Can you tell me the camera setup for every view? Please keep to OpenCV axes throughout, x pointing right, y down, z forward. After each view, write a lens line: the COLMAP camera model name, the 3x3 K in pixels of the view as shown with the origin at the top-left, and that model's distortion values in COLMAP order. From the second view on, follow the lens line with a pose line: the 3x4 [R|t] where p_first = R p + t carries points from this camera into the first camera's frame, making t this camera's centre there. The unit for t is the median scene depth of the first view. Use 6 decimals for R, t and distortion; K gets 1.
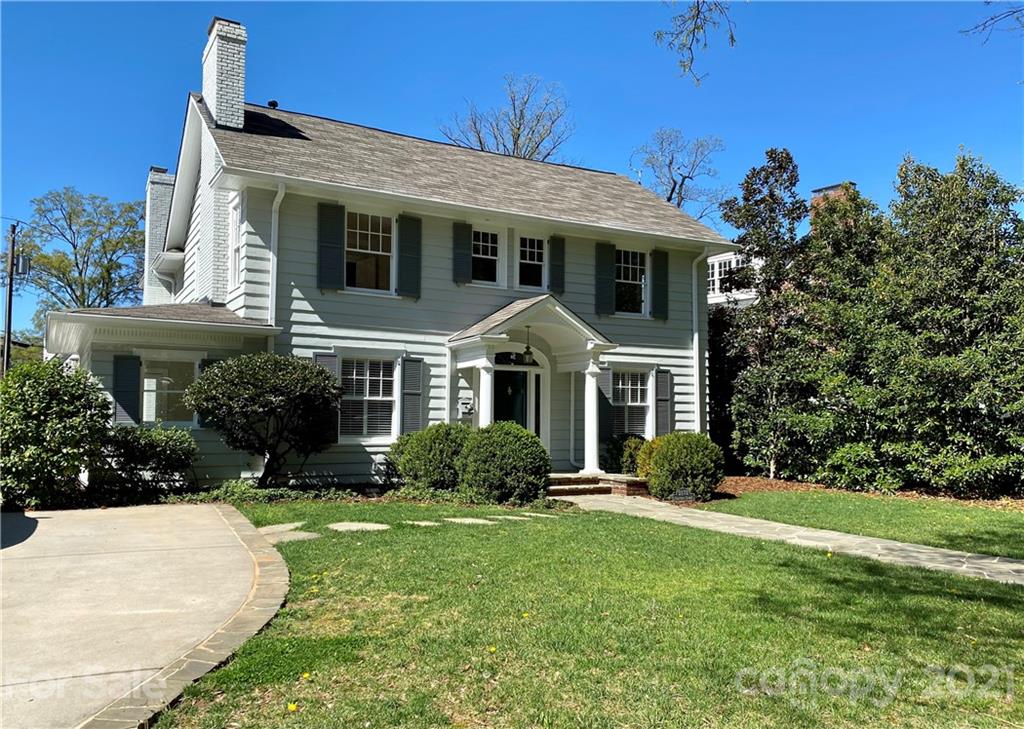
lens RADIAL K [[860.3, 0, 512.4], [0, 860.3, 388.8], [0, 0, 1]] dist [0.136699, 0.001462]
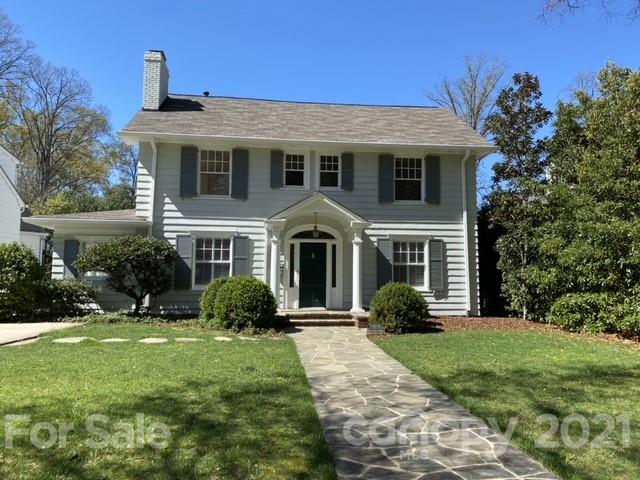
lens RADIAL K [[490.6, 0, 320.0], [0, 490.6, 240.0], [0, 0, 1]] dist [0.075769, -0.000574]
pose [[0.915983, -0.030166, -0.400082, 0.357751], [0.014600, 0.999015, -0.041897, 0.010967], [0.400952, 0.032535, 0.915521, 0.206648]]
